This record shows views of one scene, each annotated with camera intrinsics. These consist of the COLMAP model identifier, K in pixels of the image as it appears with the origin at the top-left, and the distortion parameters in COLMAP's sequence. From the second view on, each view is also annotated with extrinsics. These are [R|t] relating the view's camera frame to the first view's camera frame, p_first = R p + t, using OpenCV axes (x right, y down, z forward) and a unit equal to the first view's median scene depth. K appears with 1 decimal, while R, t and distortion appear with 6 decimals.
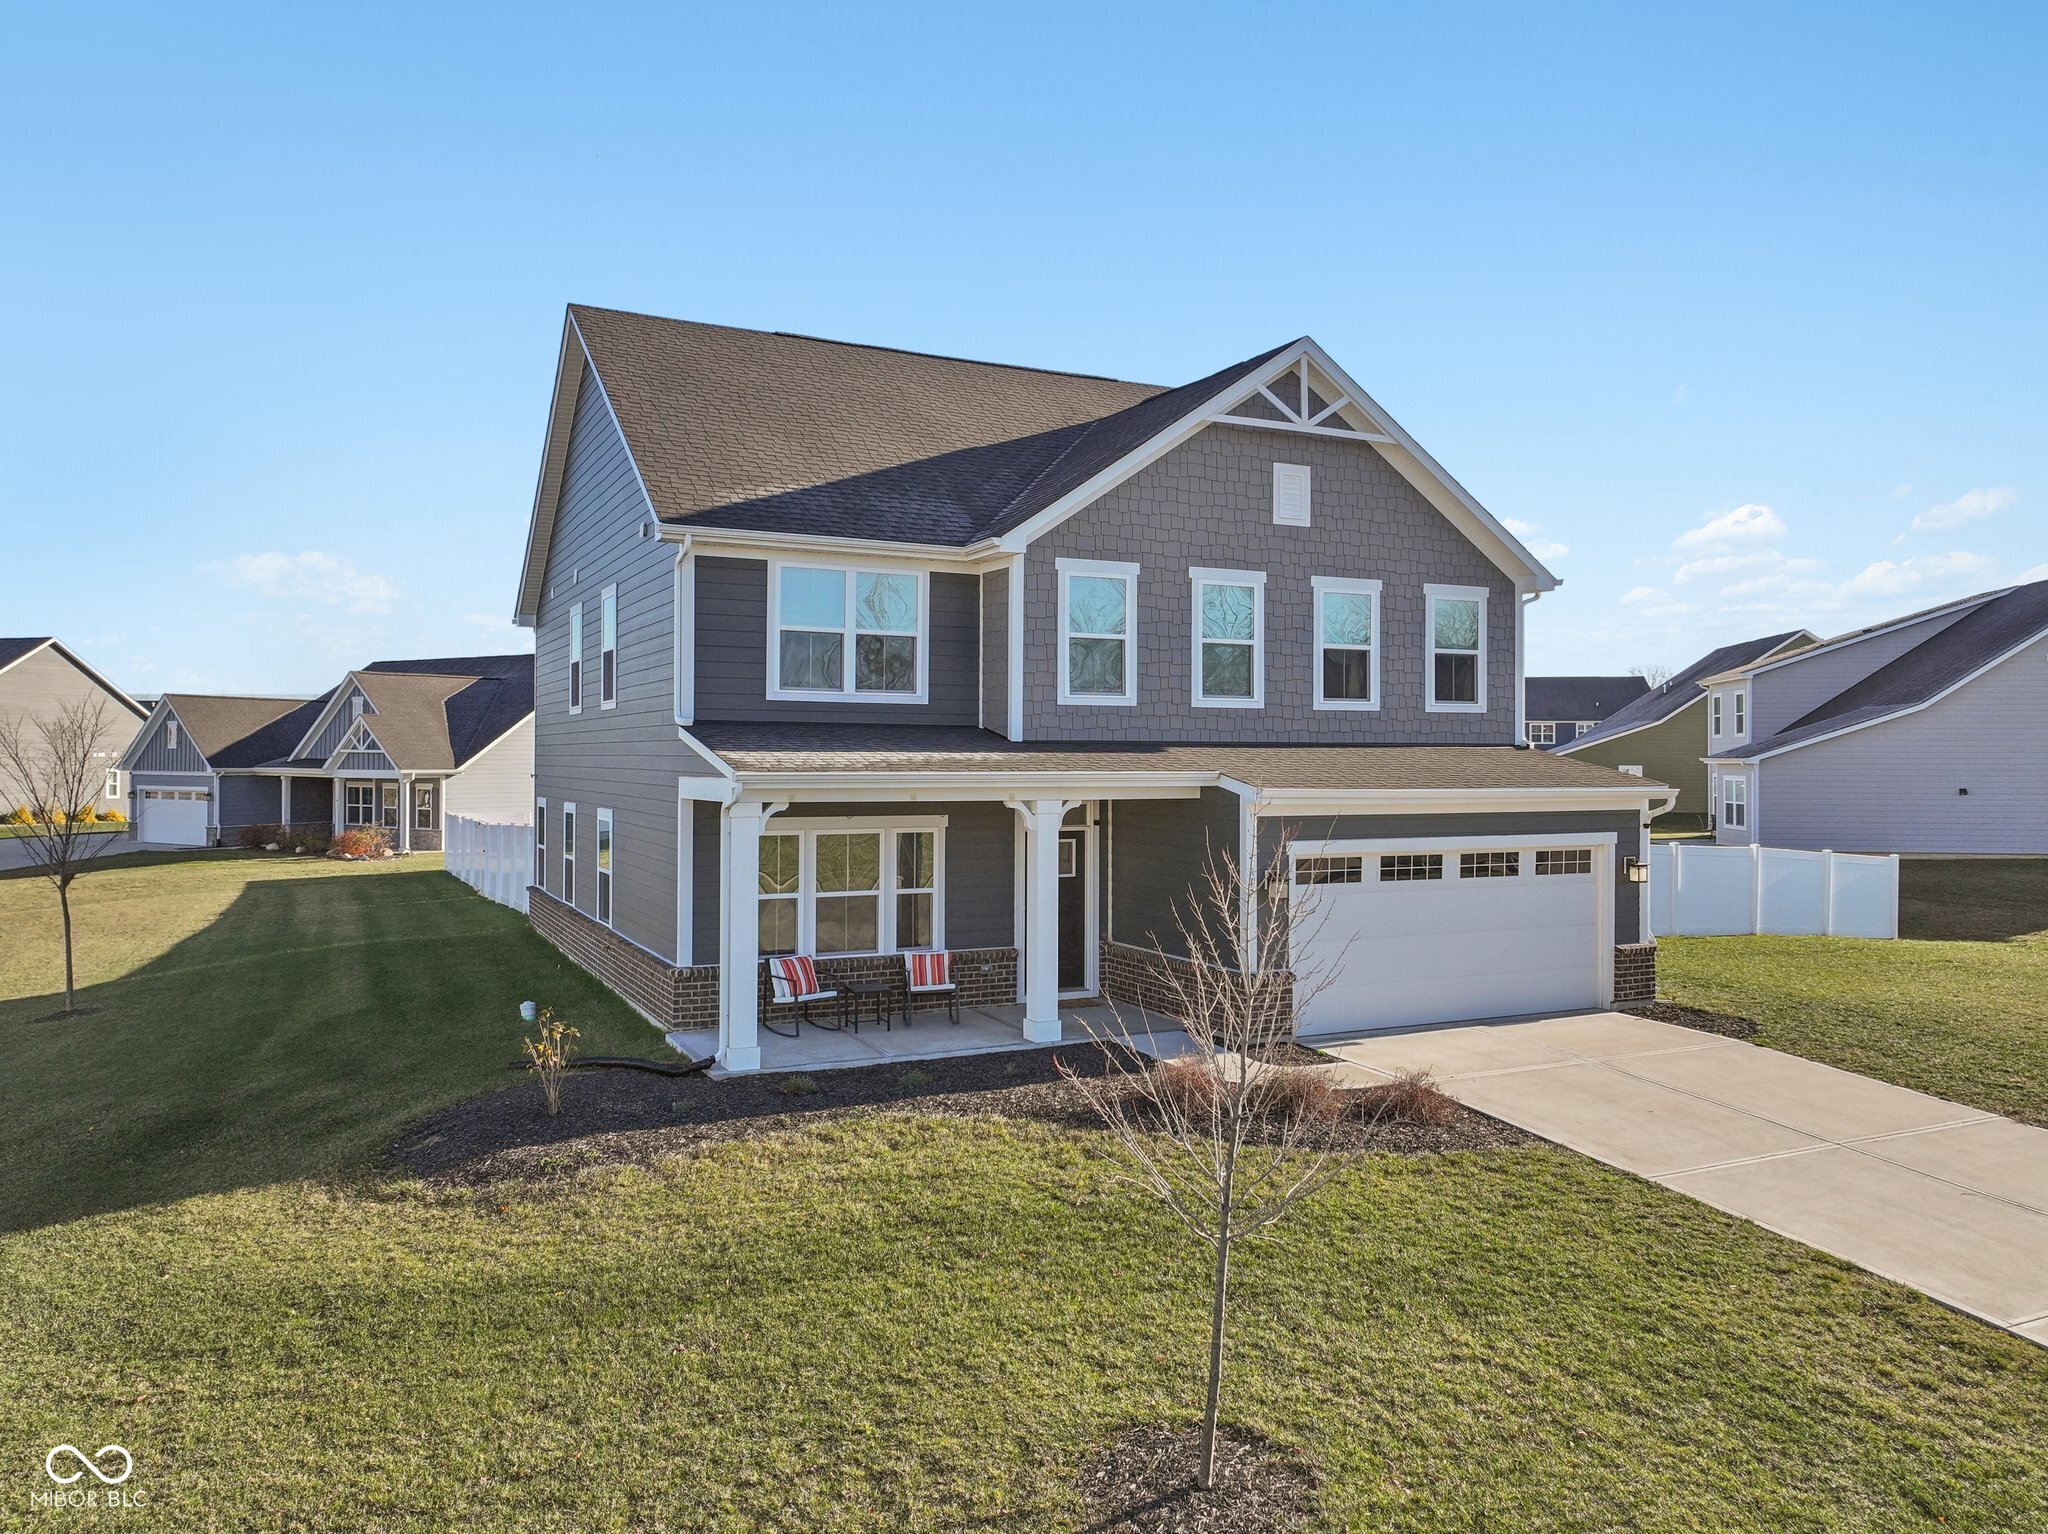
lens RADIAL K [[1462.7, 0, 1024.0], [0, 1462.7, 767.0], [0, 0, 1]] dist [0.020514, -0.003530]
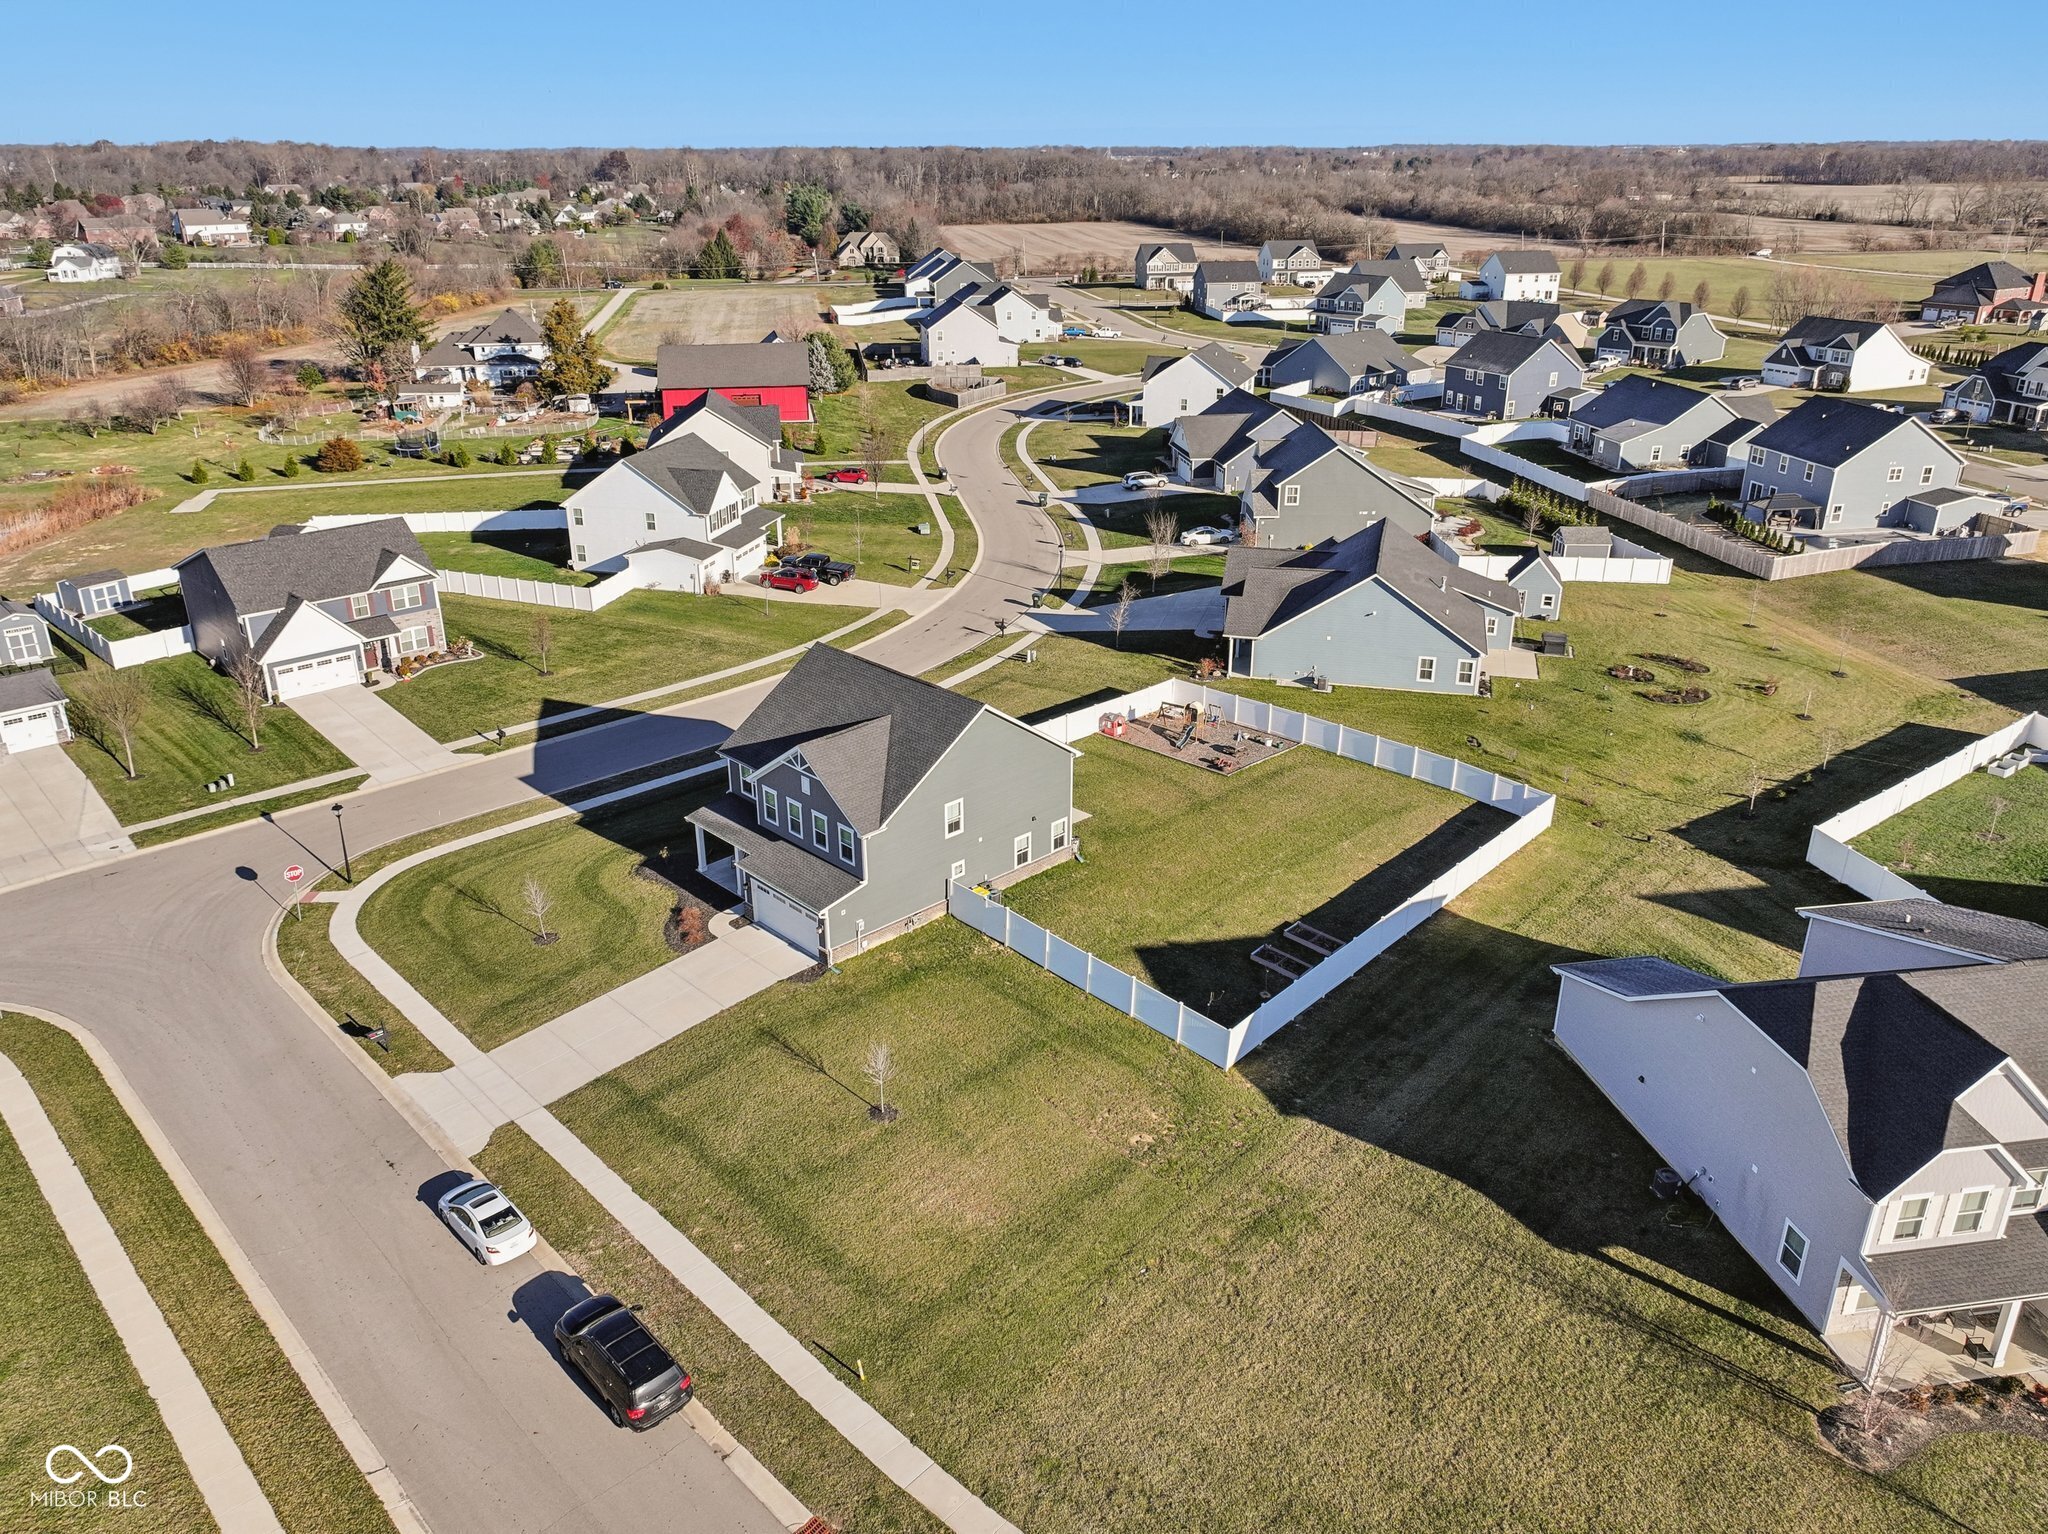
lens RADIAL K [[1443.3, 0, 1014.7], [0, 1443.3, 790.7], [0, 0, 1]] dist [0.010210, 0.003568]
pose [[0.298708, 0.382776, -0.874217, 3.379053], [0.001663, 0.915830, 0.401564, -1.574926], [0.954343, -0.121404, 0.272929, 0.574341]]
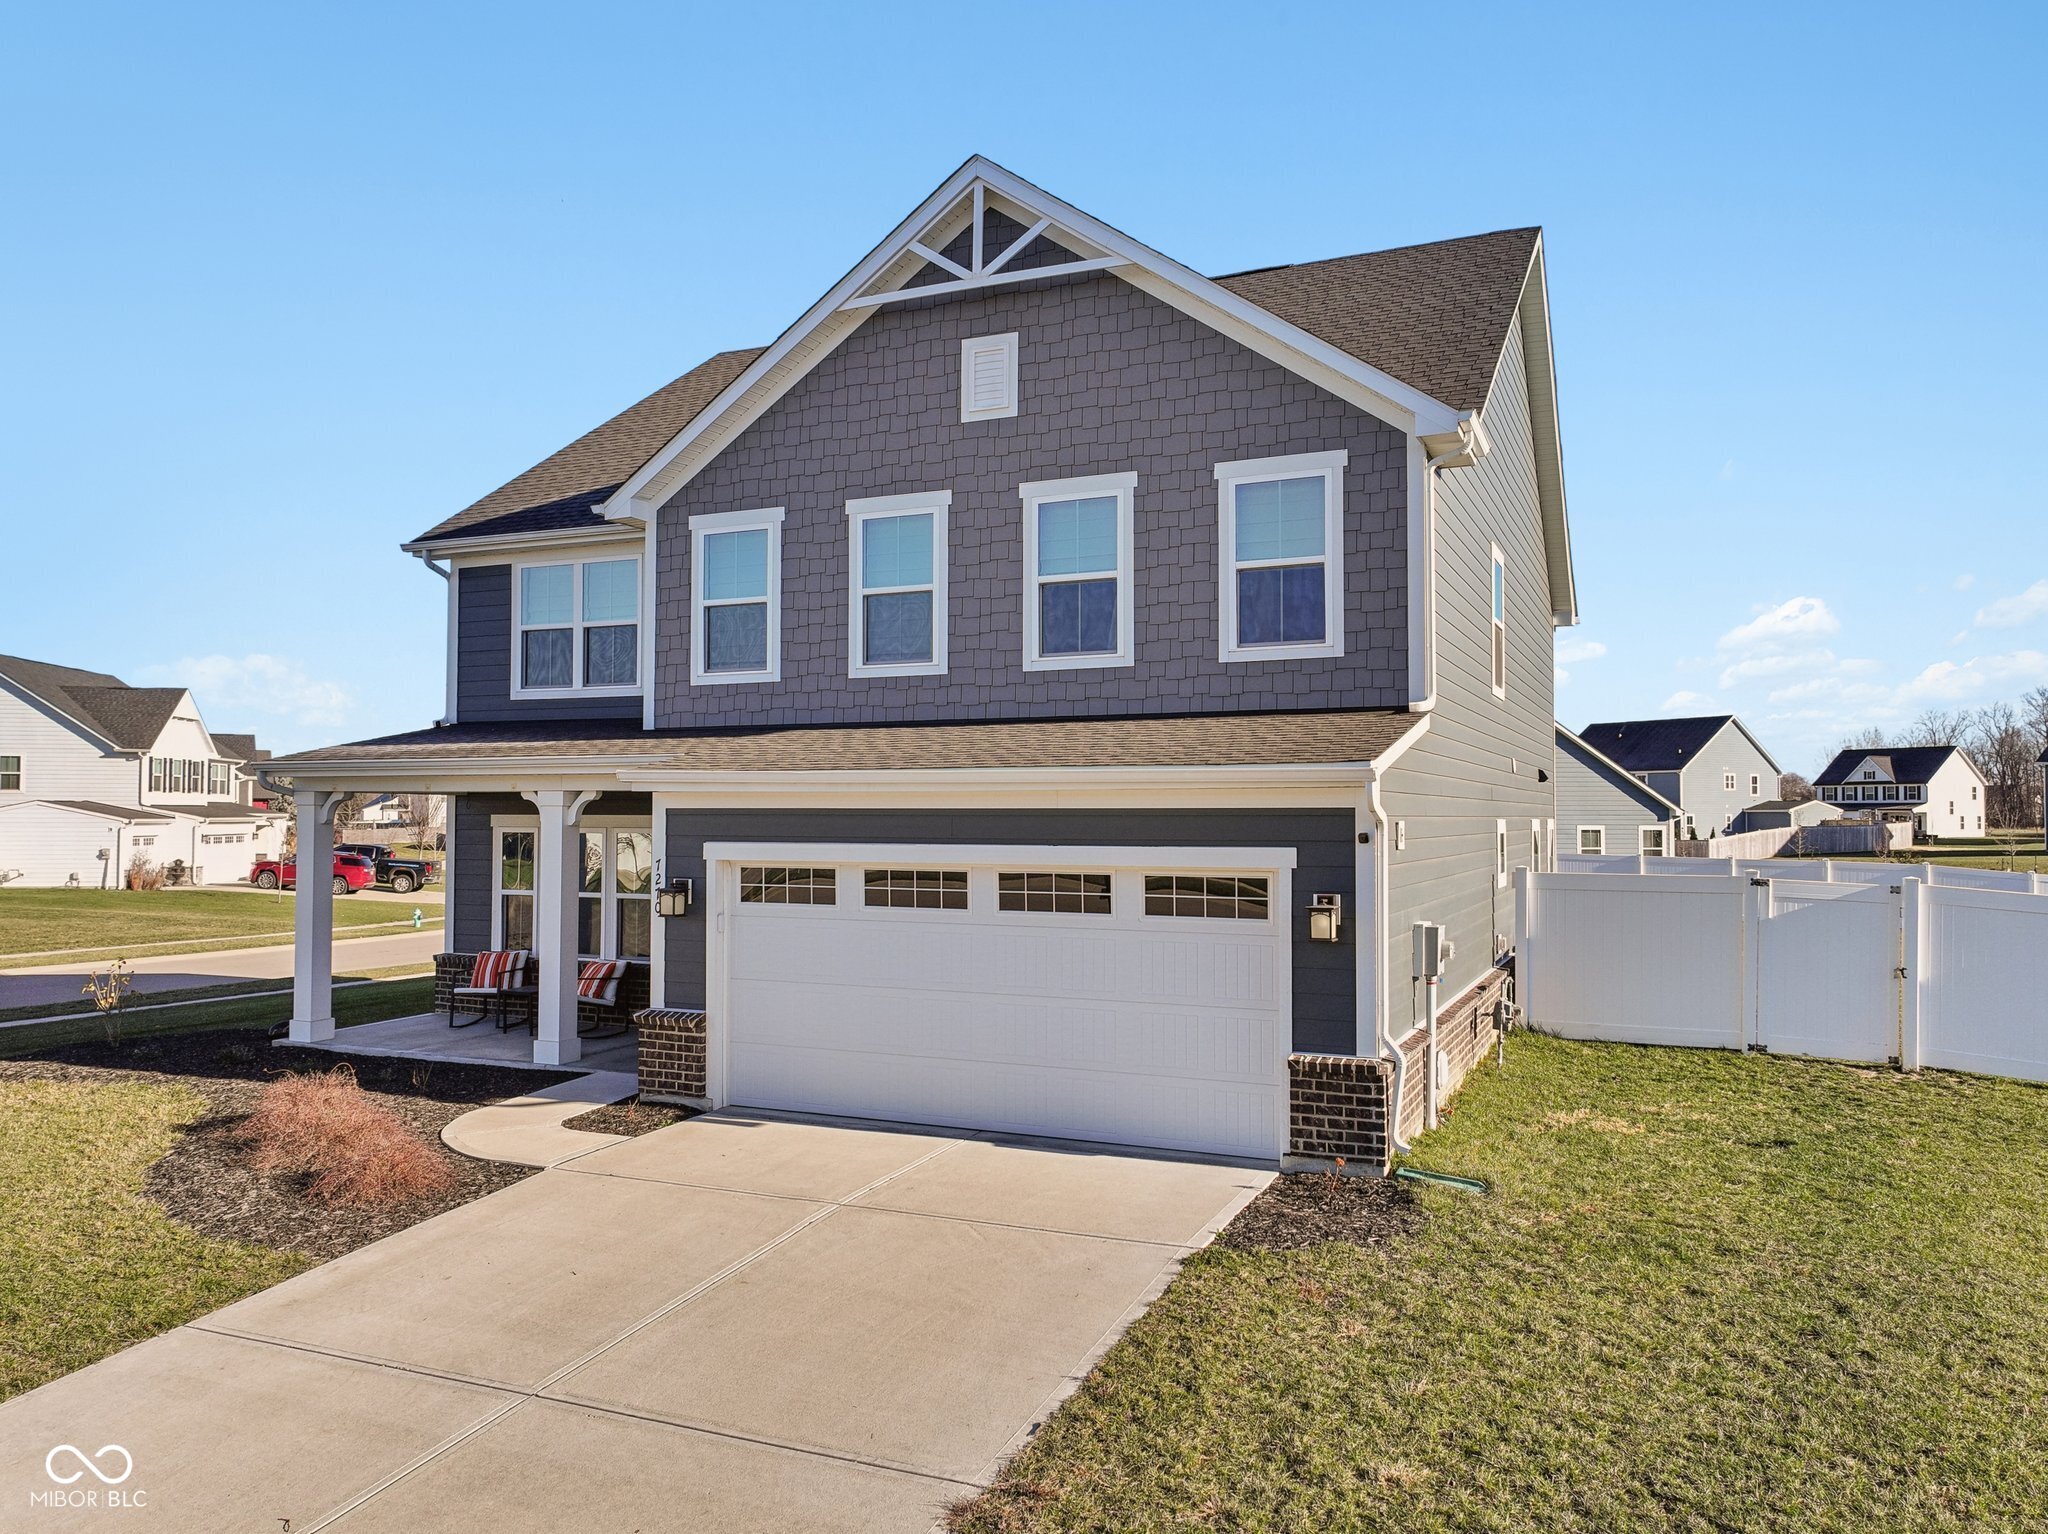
lens RADIAL K [[1467.7, 0, 1020.6], [0, 1467.7, 788.9], [0, 0, 1]] dist [0.015025, -0.001890]
pose [[0.634322, -0.015012, -0.772923, 0.783063], [-0.003818, 0.999738, -0.022551, 0.035671], [0.773059, 0.017256, 0.634099, 0.577055]]
